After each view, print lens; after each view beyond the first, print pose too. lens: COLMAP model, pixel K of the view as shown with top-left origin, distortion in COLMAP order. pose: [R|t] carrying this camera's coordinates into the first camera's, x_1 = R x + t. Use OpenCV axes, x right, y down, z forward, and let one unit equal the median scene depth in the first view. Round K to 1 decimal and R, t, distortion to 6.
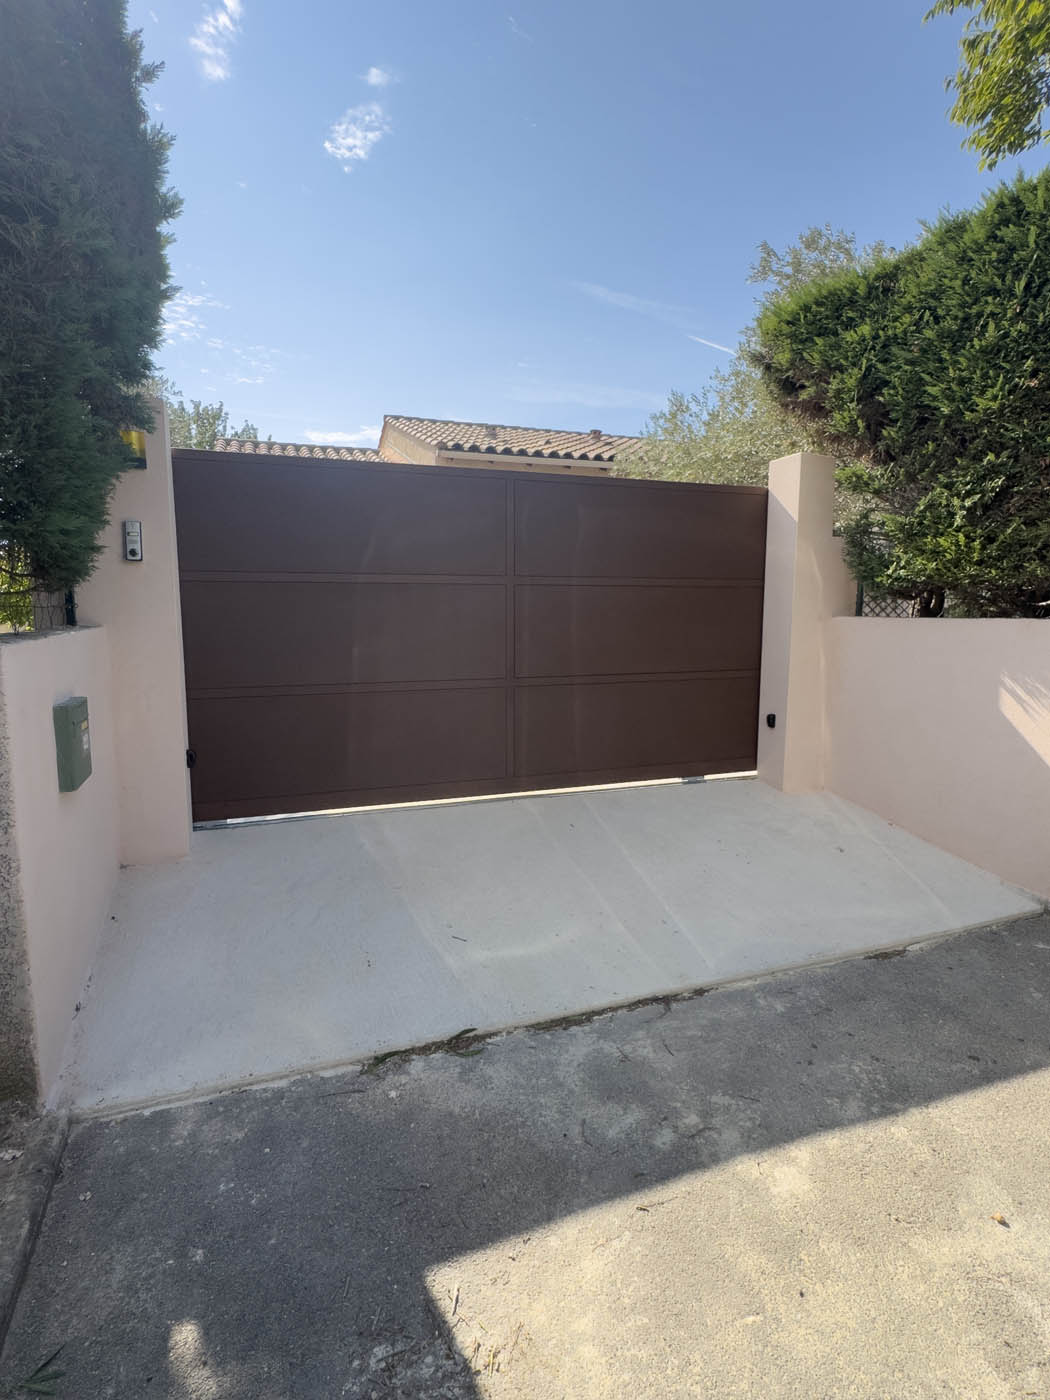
lens RADIAL K [[749.2, 0, 521.7], [0, 749.2, 701.5], [0, 0, 1]] dist [-0.023020, 0.003549]
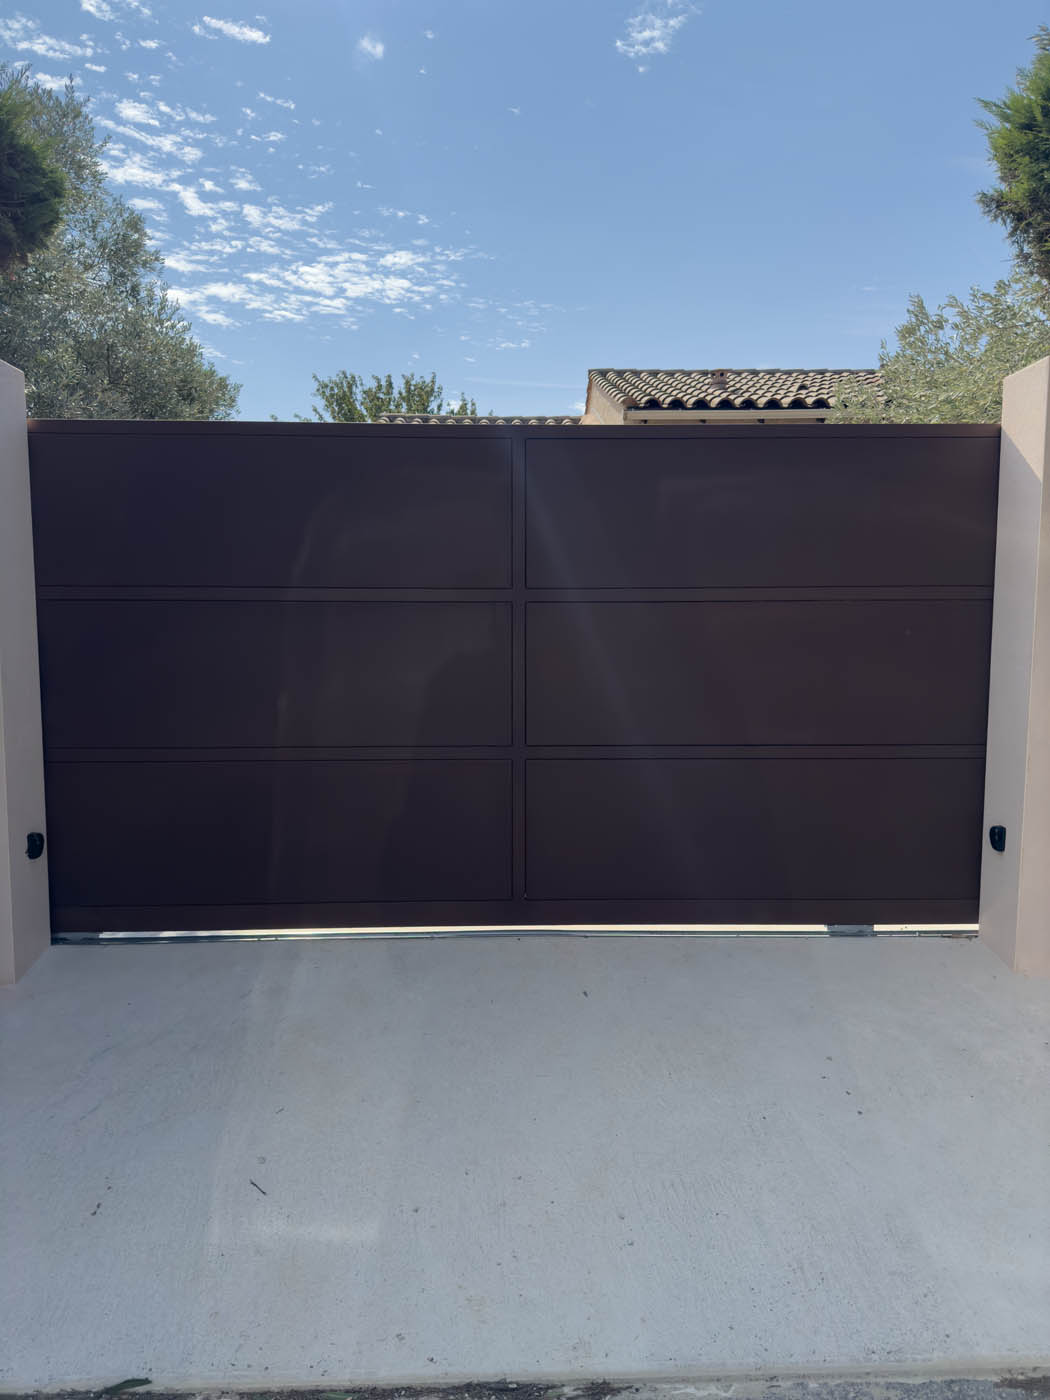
lens RADIAL K [[981.9, 0, 526.3], [0, 981.9, 707.4], [0, 0, 1]] dist [-0.002568, -0.012296]
pose [[0.947168, 0.026624, -0.319630, 0.231728], [-0.038813, 0.998740, -0.031825, -0.034601], [0.318380, 0.042549, 0.947008, 0.189936]]
